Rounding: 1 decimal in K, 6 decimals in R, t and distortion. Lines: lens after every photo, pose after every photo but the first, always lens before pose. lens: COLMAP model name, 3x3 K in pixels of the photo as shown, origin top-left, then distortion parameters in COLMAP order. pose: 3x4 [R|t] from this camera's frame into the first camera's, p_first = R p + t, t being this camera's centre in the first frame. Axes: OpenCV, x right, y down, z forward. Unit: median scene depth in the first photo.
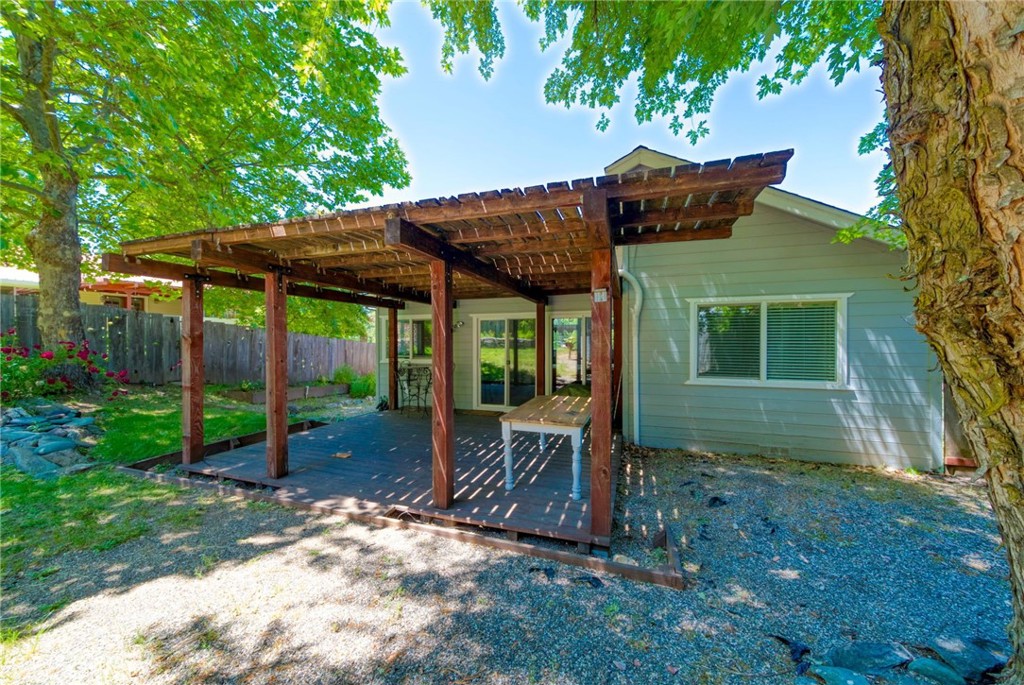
lens RADIAL K [[348.9, 0, 512.9], [0, 348.9, 336.4], [0, 0, 1]] dist [0.003901, 0.000078]
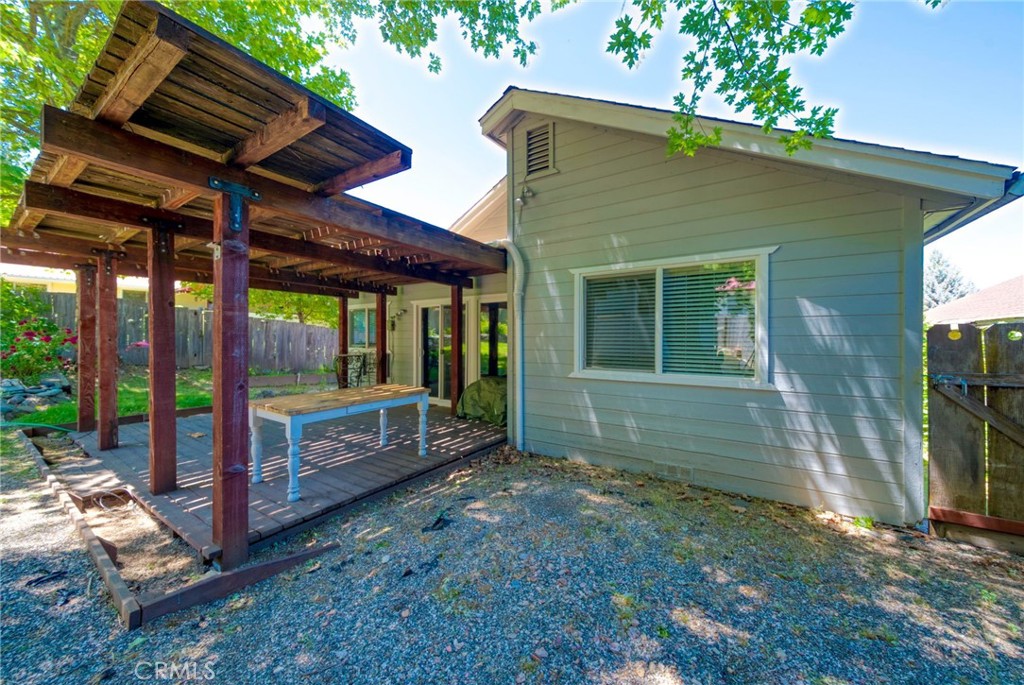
lens RADIAL K [[356.8, 0, 510.3], [0, 356.8, 332.6], [0, 0, 1]] dist [0.007661, 0.000001]
pose [[0.968230, -0.001378, -0.250057, 0.549856], [0.000767, 0.999996, -0.002542, 0.036395], [0.250060, 0.002269, 0.968228, 0.174105]]
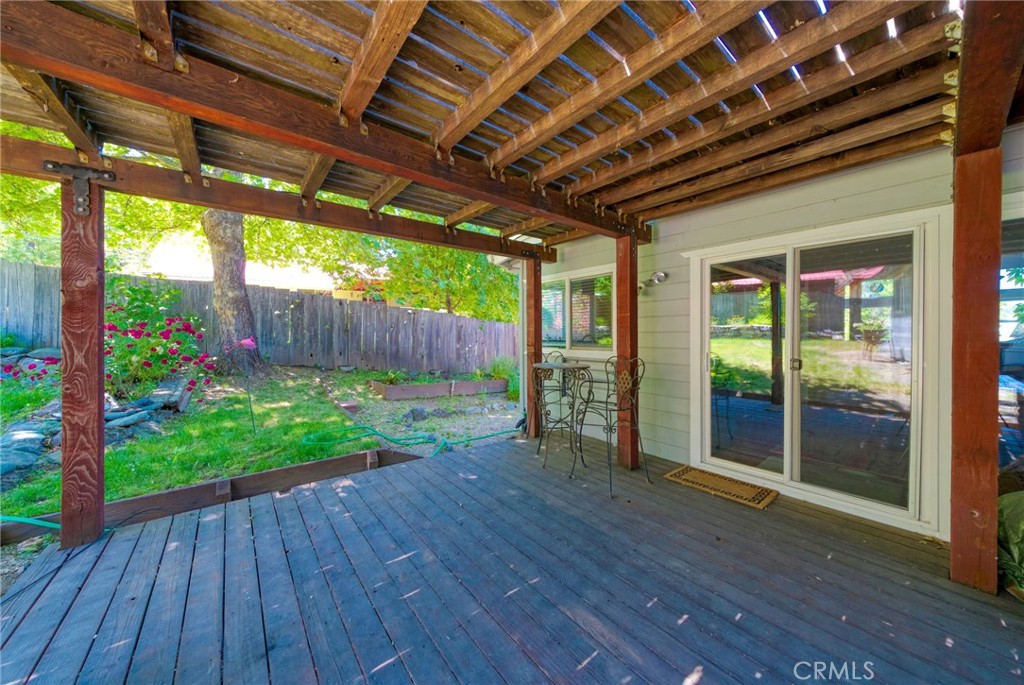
lens RADIAL K [[348.9, 0, 512.9], [0, 348.9, 336.4], [0, 0, 1]] dist [0.003901, 0.000078]
pose [[0.845090, 0.005782, -0.534592, -0.096163], [0.007710, 0.999706, 0.023001, 0.045364], [0.534568, -0.023559, 0.844797, 0.717600]]
